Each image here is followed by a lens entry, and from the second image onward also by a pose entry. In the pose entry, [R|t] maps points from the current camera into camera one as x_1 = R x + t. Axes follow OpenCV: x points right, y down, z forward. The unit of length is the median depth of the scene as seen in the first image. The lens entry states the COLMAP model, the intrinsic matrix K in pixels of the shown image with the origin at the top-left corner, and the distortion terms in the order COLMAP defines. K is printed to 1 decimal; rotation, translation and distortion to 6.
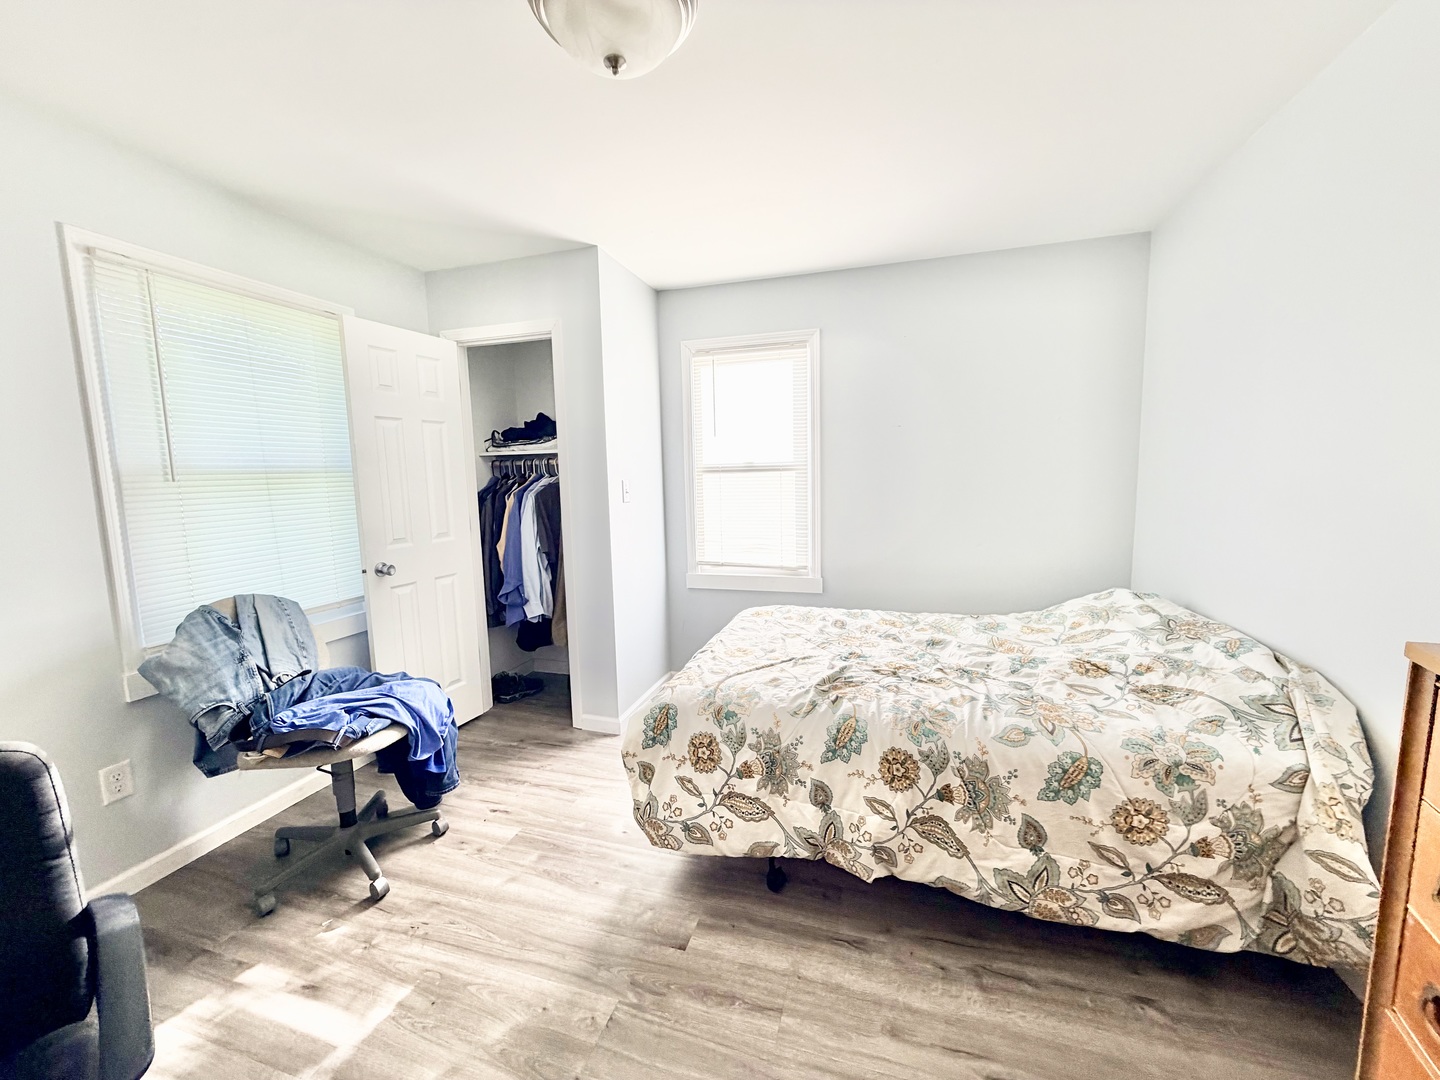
lens RADIAL K [[571.8, 0, 719.9], [0, 571.8, 540.4], [0, 0, 1]] dist [-0.000273, 0.000521]
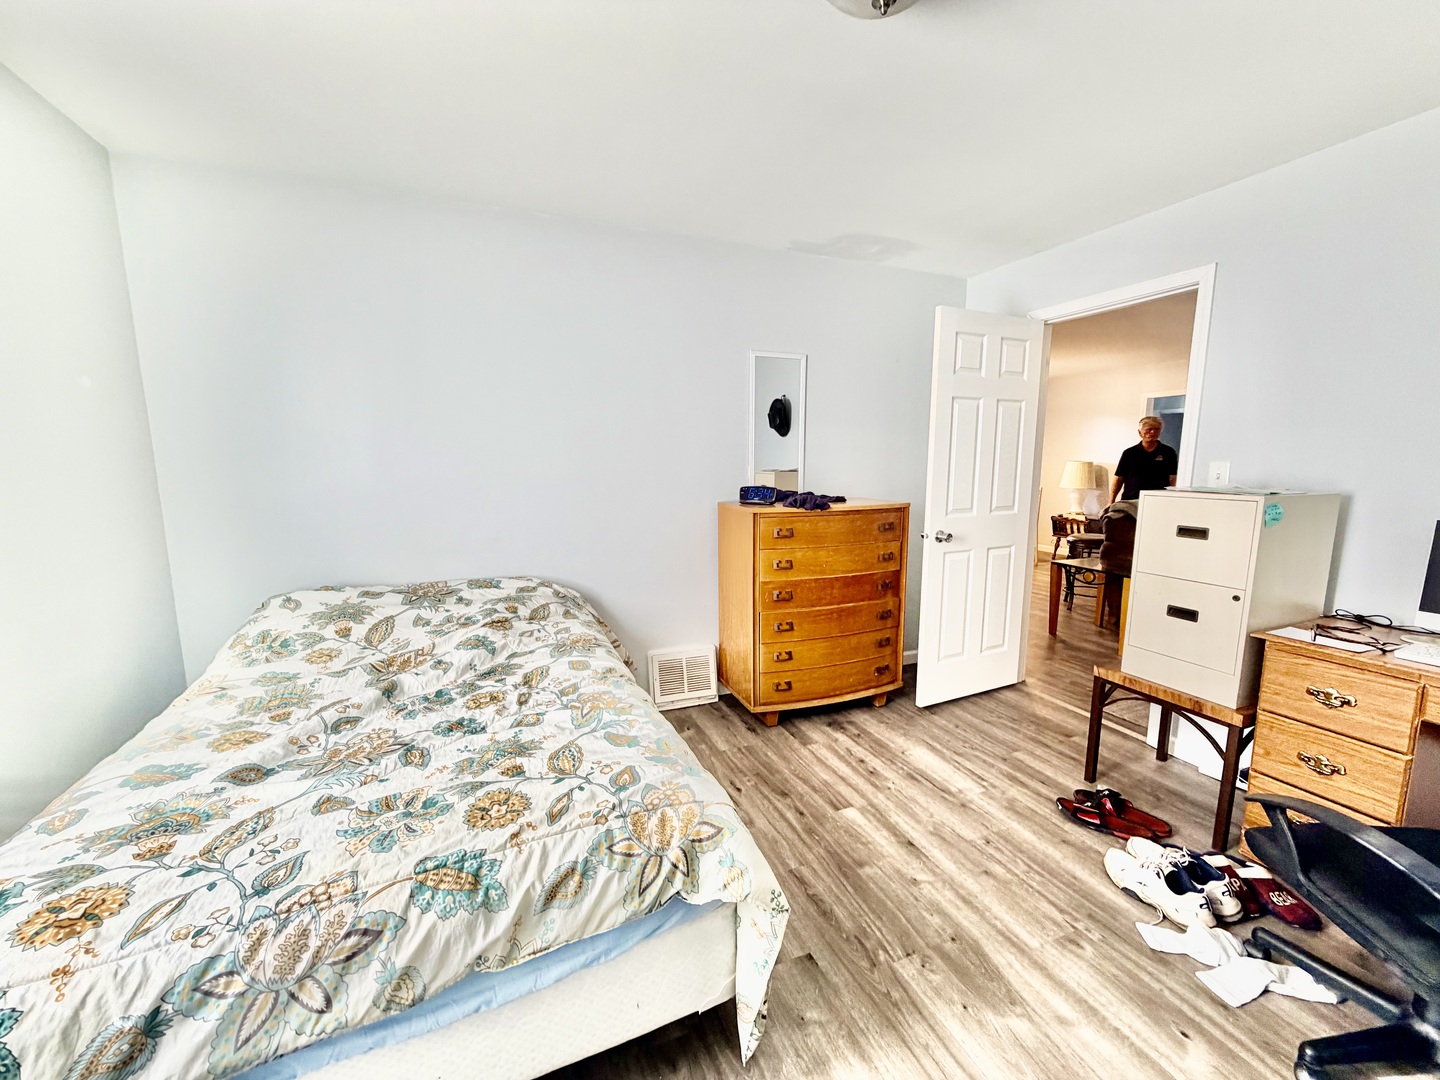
lens RADIAL K [[571.8, 0, 718.9], [0, 571.8, 543.1], [0, 0, 1]] dist [-0.000273, 0.000521]
pose [[-0.636666, -0.089899, 0.765882, -0.688374], [0.102001, 0.974637, 0.199194, -0.170458], [-0.764364, 0.204940, -0.611348, 1.692438]]
